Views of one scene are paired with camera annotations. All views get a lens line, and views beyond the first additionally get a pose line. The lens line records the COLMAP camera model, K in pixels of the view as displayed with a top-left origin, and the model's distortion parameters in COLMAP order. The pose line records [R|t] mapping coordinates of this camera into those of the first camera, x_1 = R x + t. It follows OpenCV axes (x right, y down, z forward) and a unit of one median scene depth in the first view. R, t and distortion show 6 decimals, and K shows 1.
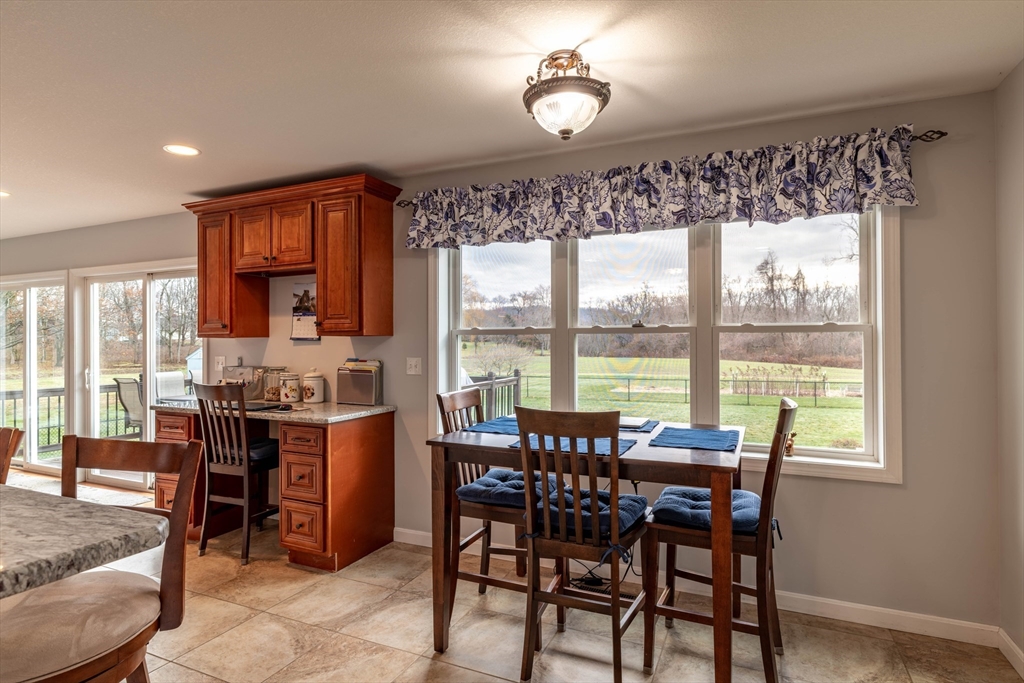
lens RADIAL K [[540.4, 0, 513.0], [0, 540.4, 340.8], [0, 0, 1]] dist [-0.001607, 0.000283]
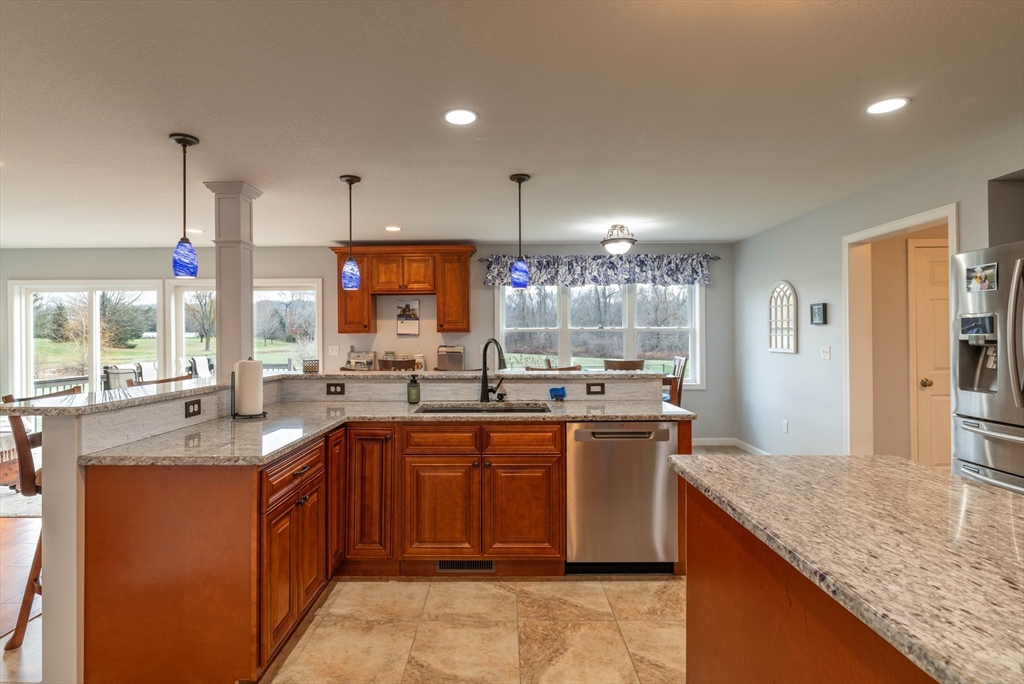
lens RADIAL K [[509.4, 0, 508.2], [0, 509.4, 335.0], [0, 0, 1]] dist [-0.004076, 0.001441]
pose [[0.910818, -0.000986, 0.412806, -0.997484], [0.001782, 0.999997, -0.001545, 0.002885], [-0.412803, 0.002143, 0.910818, -0.723420]]
